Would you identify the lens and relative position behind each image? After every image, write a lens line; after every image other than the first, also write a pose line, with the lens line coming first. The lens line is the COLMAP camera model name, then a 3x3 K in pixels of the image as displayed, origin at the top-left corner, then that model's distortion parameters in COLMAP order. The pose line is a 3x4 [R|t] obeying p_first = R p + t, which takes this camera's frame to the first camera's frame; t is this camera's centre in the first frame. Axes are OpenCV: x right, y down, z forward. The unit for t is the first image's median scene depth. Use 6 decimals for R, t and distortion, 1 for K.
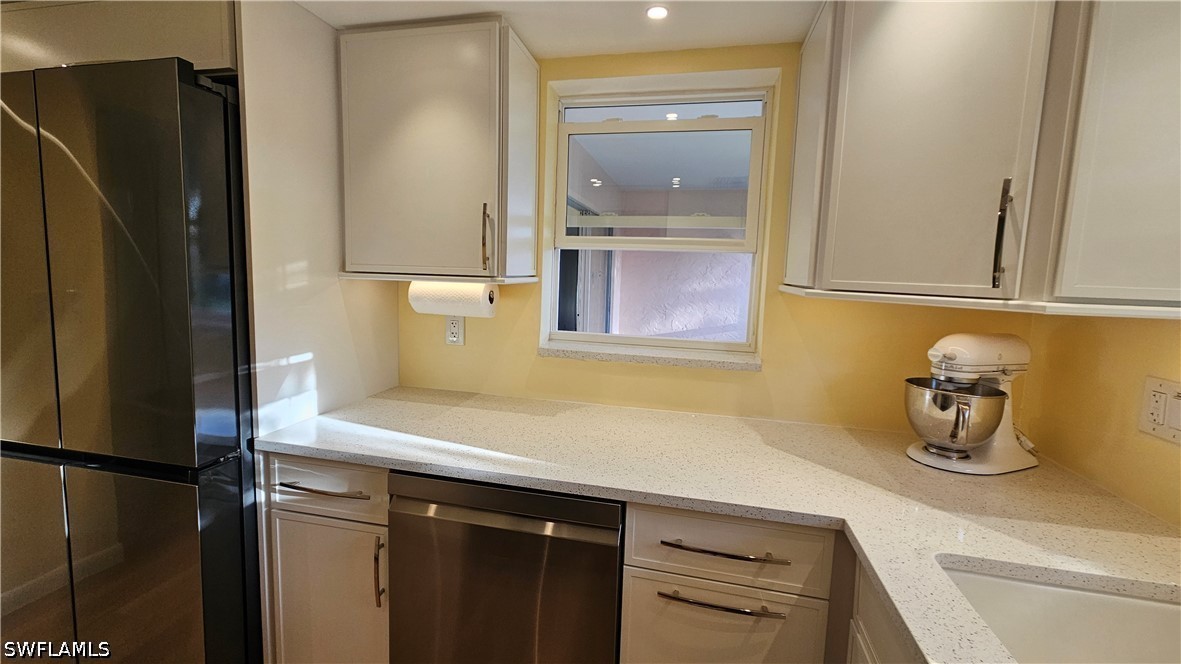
lens RADIAL K [[483.9, 0, 585.0], [0, 483.9, 321.3], [0, 0, 1]] dist [0.002582, 0.000096]
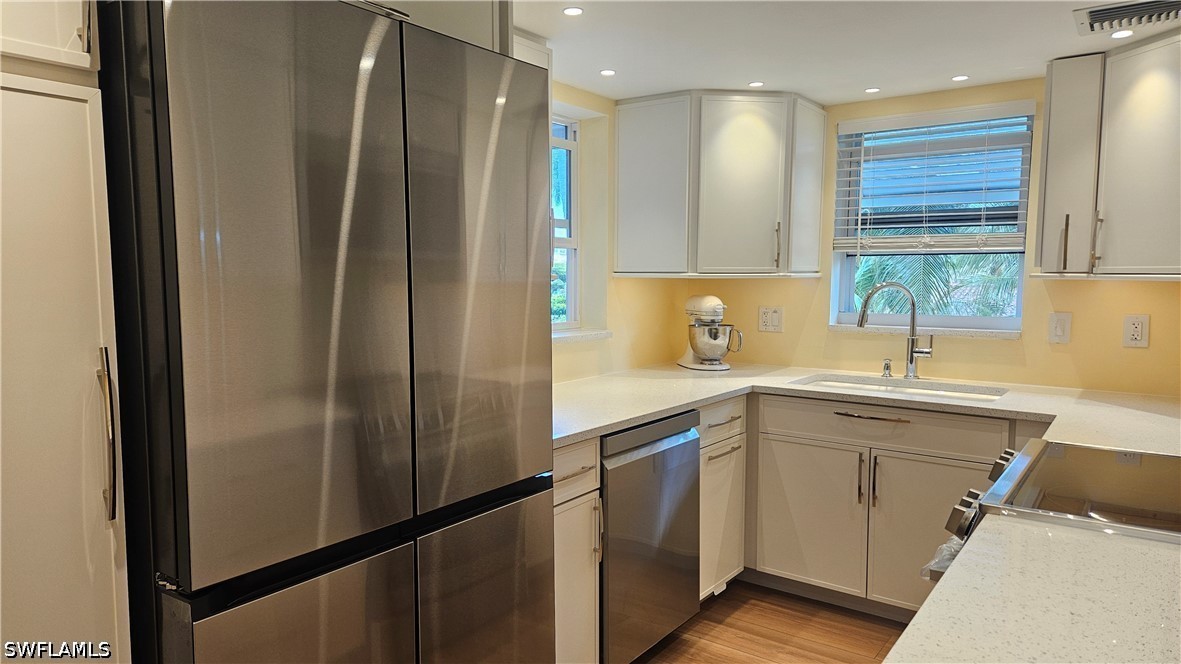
lens RADIAL K [[774.4, 0, 564.0], [0, 774.4, 339.0], [0, 0, 1]] dist [0.000983, -0.001549]
pose [[0.412040, -0.108628, 0.904668, -1.808347], [0.107679, 0.991716, 0.070037, -0.062098], [-0.904781, 0.068556, 0.420323, 0.237328]]
